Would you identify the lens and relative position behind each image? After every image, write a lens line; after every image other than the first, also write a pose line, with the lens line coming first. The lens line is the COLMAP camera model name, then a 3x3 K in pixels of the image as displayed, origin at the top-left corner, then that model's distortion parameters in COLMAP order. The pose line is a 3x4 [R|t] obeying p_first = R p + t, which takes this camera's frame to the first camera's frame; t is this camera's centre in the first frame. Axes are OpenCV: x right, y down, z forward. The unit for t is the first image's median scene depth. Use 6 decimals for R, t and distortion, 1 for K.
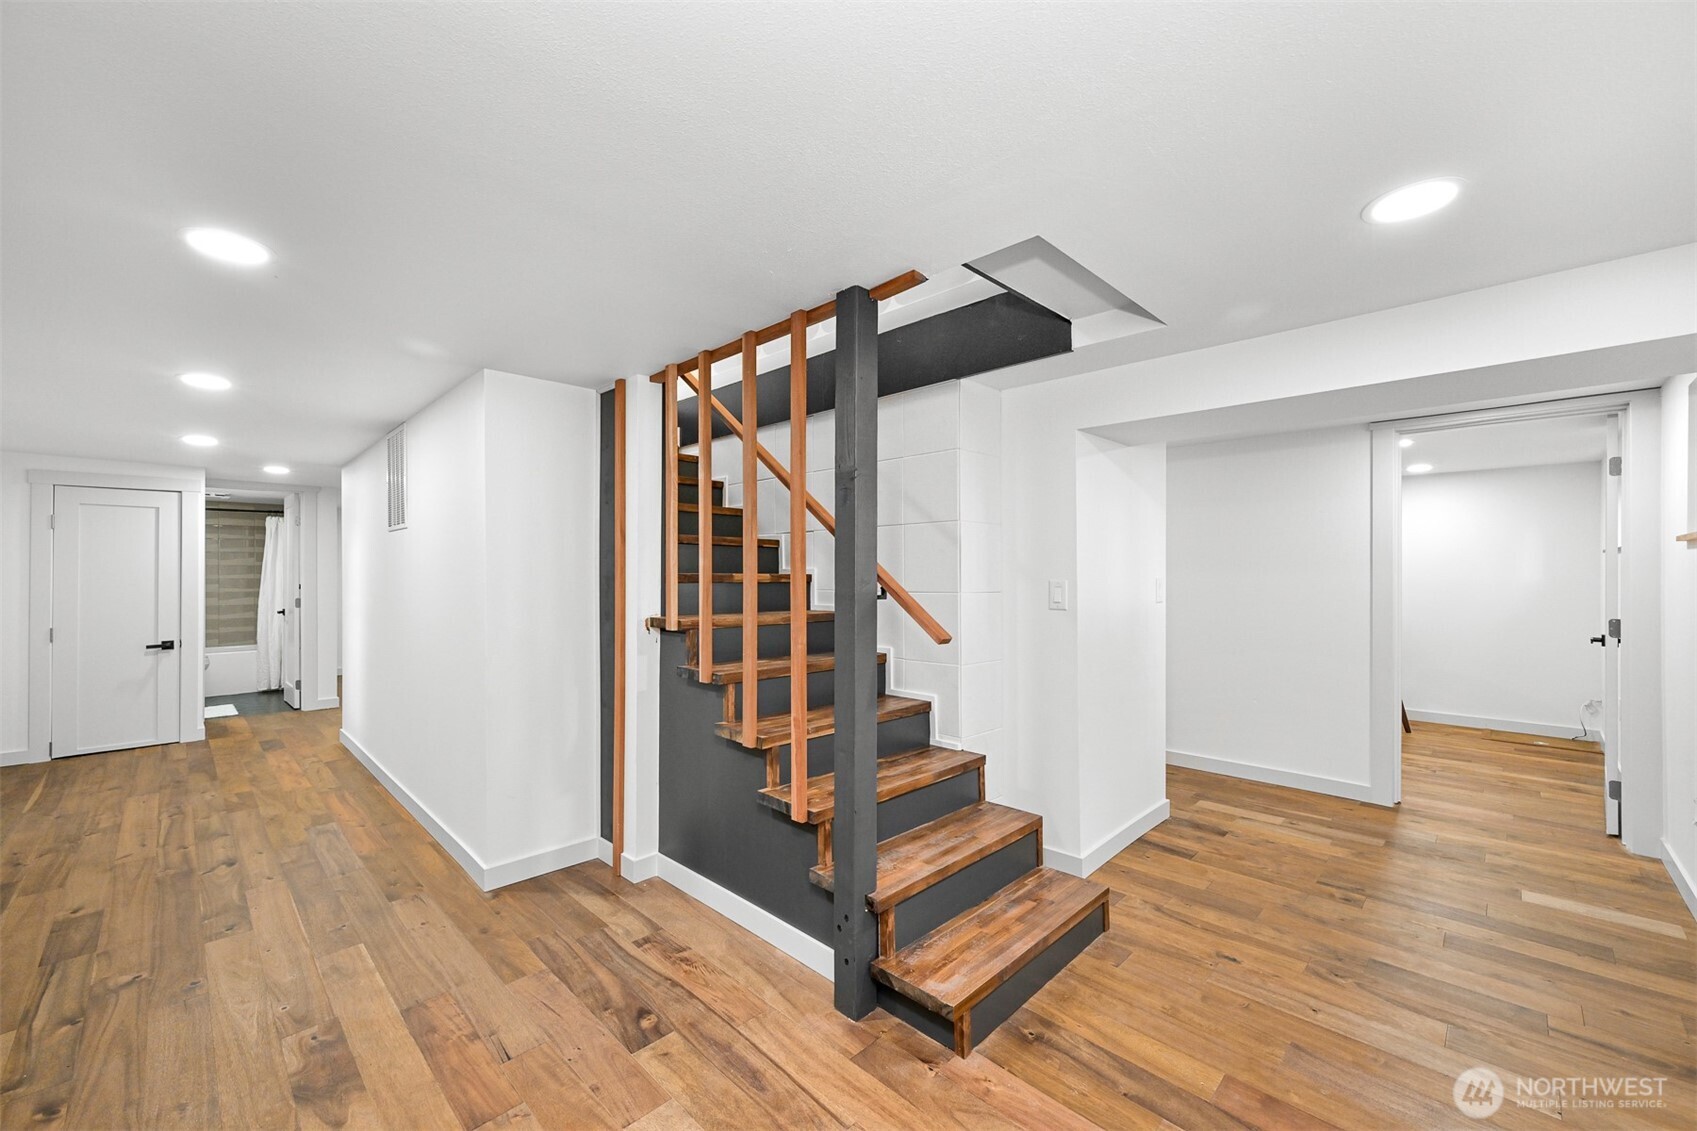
lens RADIAL K [[668.0, 0, 851.6], [0, 668.0, 568.3], [0, 0, 1]] dist [-0.000256, 0.000478]
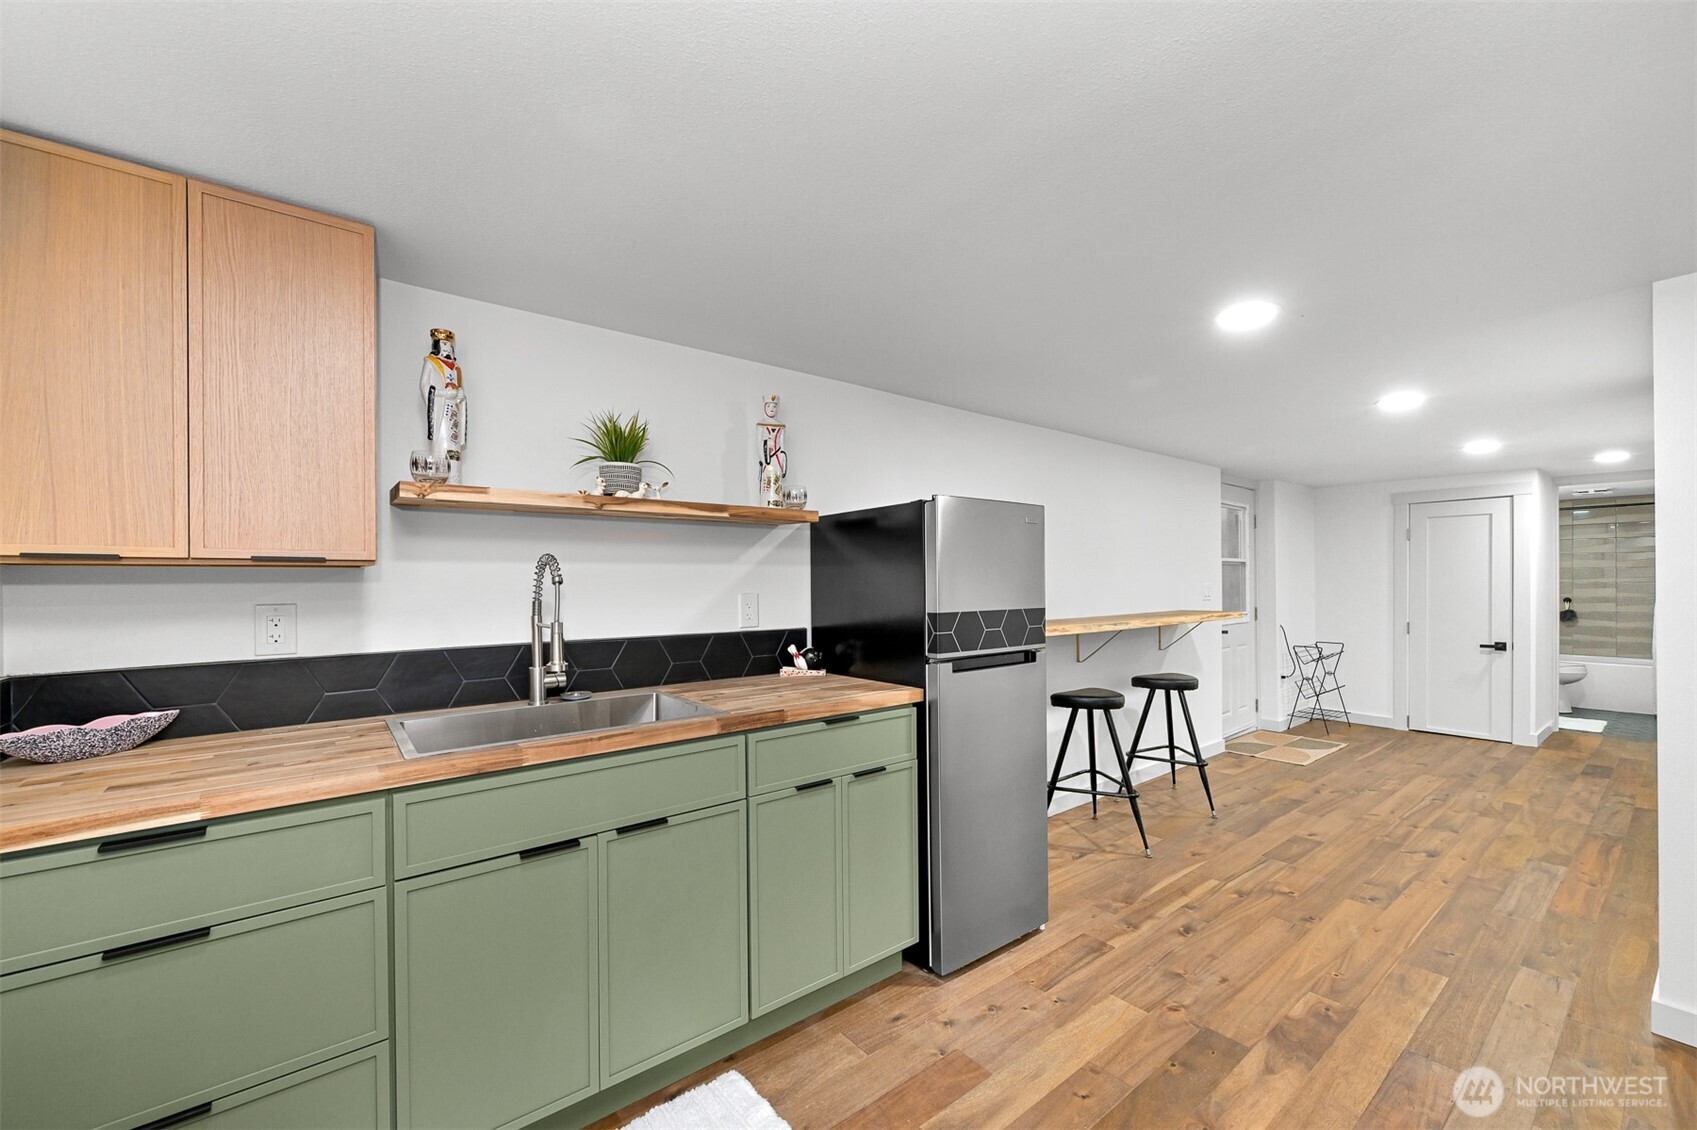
lens RADIAL K [[668.0, 0, 849.3], [0, 668.0, 577.4], [0, 0, 1]] dist [-0.000256, 0.000478]
pose [[-0.112247, -0.001492, -0.993679, 0.215808], [0.011284, 0.999932, -0.002776, 0.000293], [0.993616, -0.011524, -0.112223, 0.220491]]
